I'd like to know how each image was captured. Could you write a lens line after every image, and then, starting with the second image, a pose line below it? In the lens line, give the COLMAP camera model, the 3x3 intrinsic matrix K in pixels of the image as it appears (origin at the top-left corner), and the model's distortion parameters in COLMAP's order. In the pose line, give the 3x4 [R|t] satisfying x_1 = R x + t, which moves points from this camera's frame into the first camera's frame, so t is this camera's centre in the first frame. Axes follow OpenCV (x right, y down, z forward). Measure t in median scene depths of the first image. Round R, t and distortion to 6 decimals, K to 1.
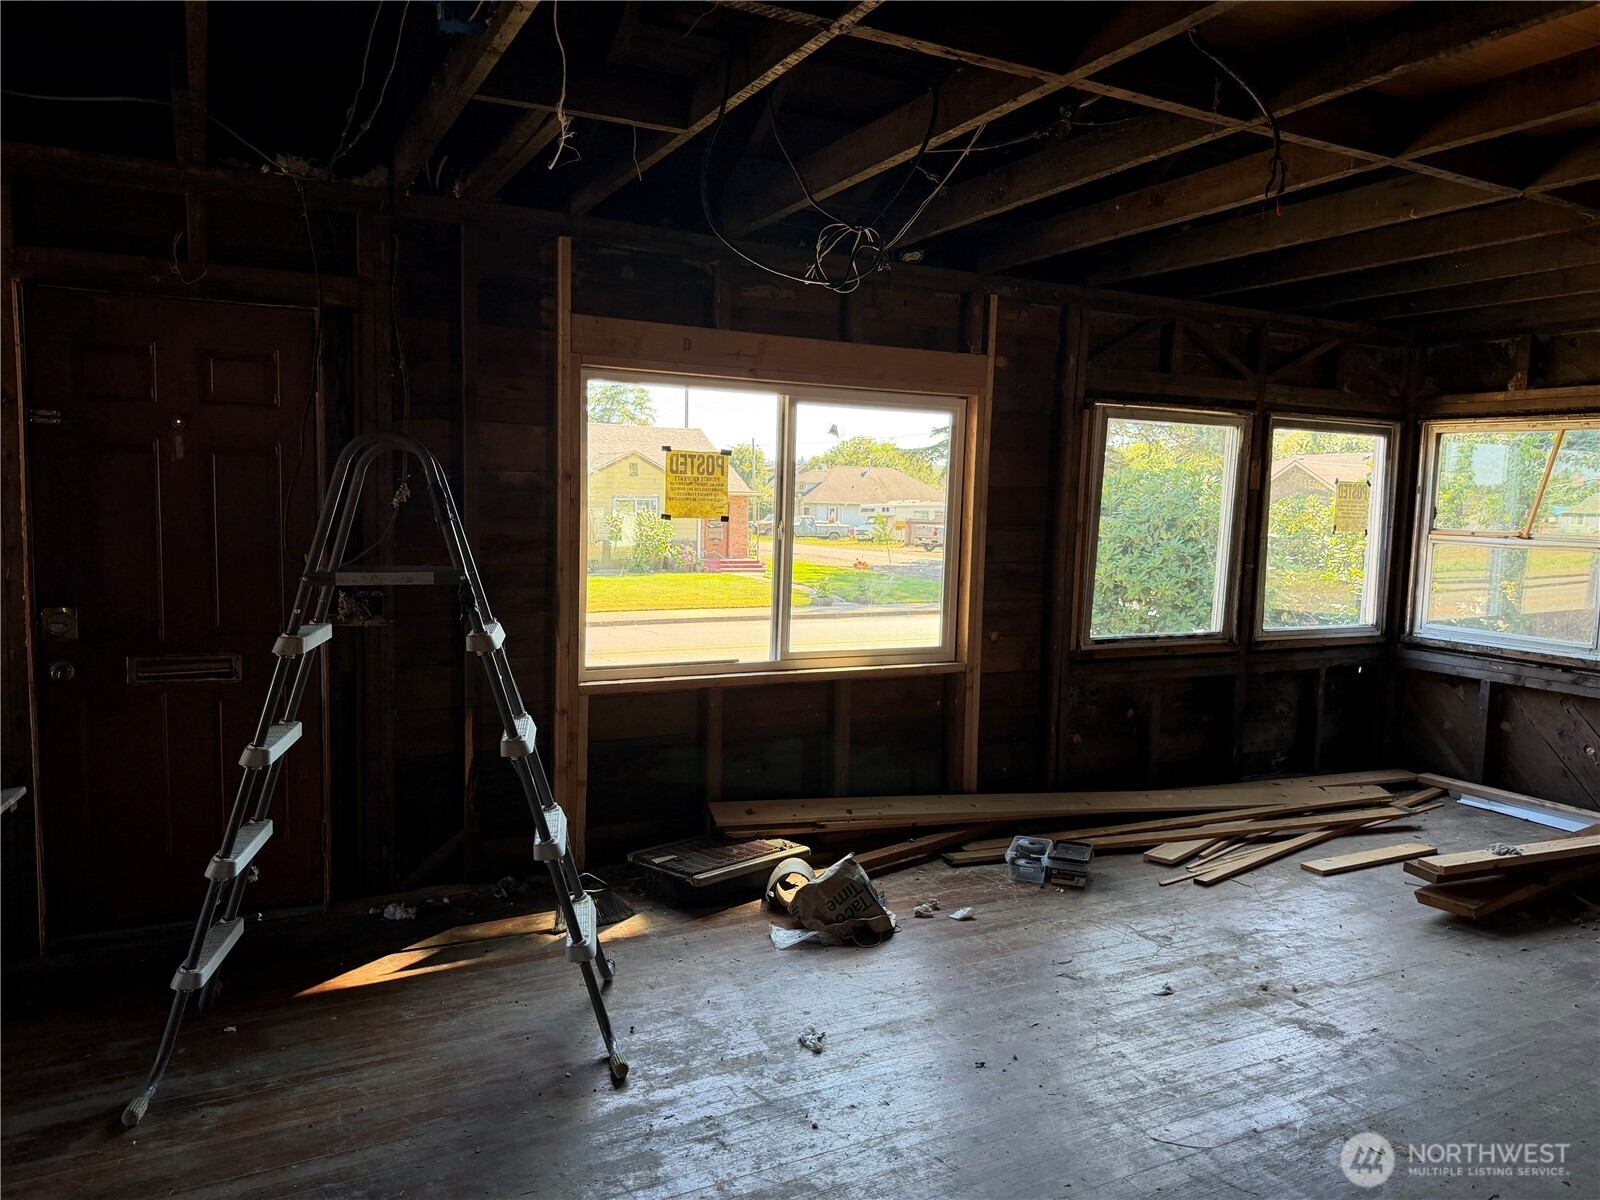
lens RADIAL K [[1118.5, 0, 762.3], [0, 1118.5, 596.0], [0, 0, 1]] dist [0.073704, -0.095716]
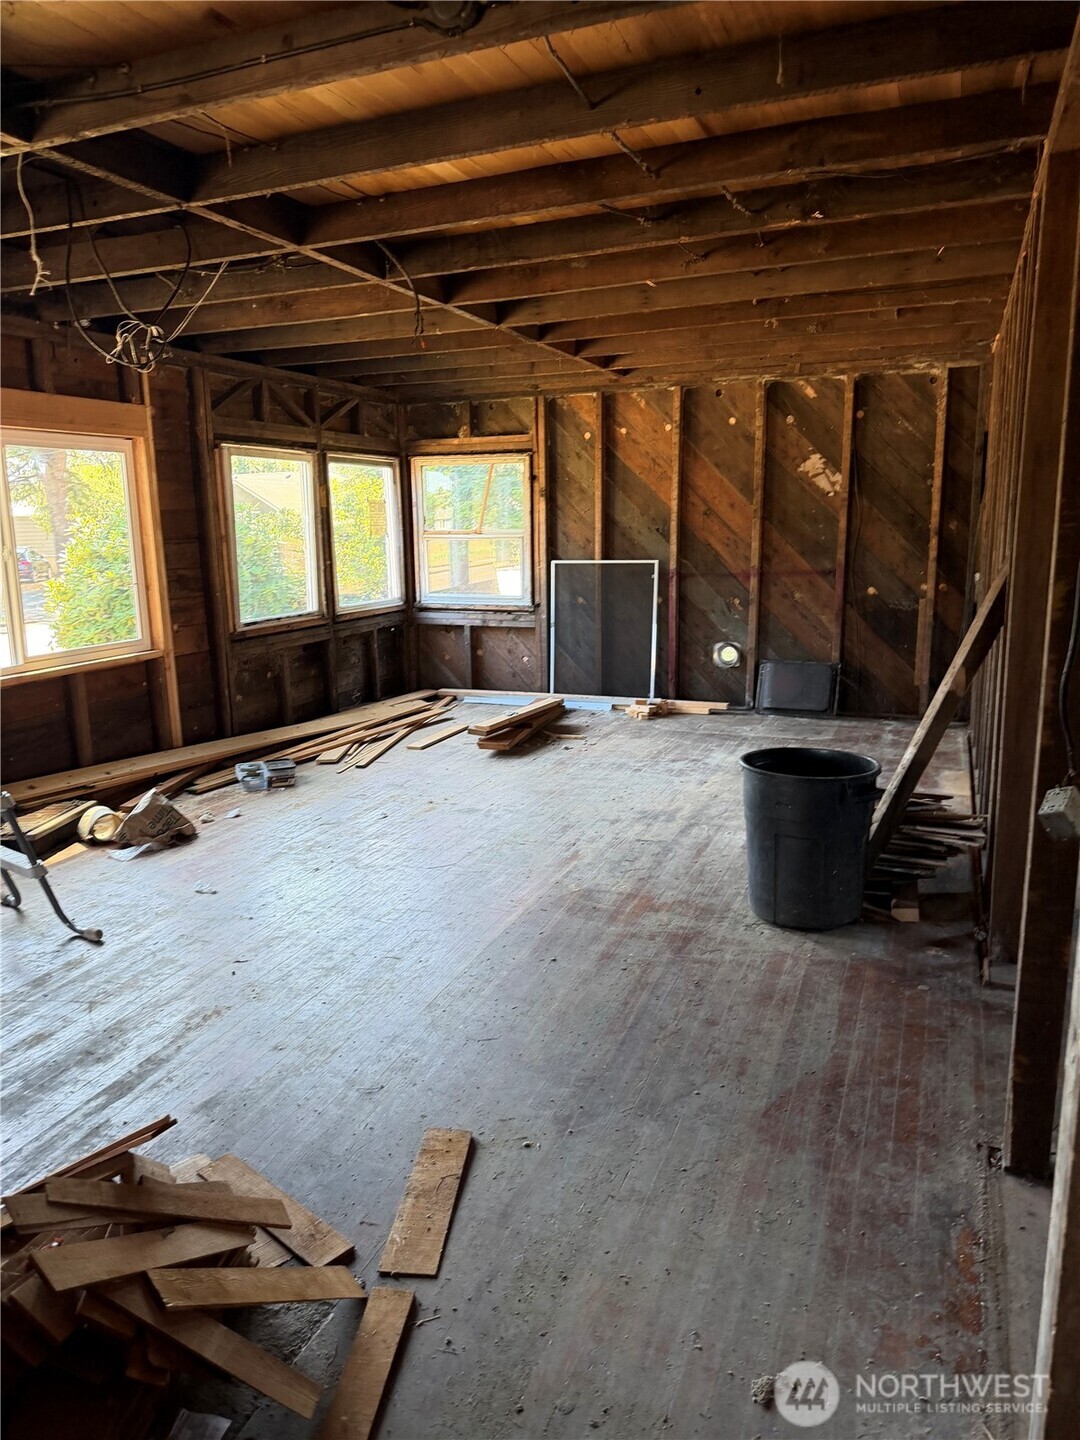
lens RADIAL K [[1003.8, 0, 506.5], [0, 1003.8, 725.3], [0, 0, 1]] dist [0.053192, -0.156082]
pose [[0.769564, -0.165425, 0.616770, -0.229022], [0.092039, 0.984512, 0.149218, 0.007816], [-0.631902, -0.058066, 0.772870, -0.144121]]
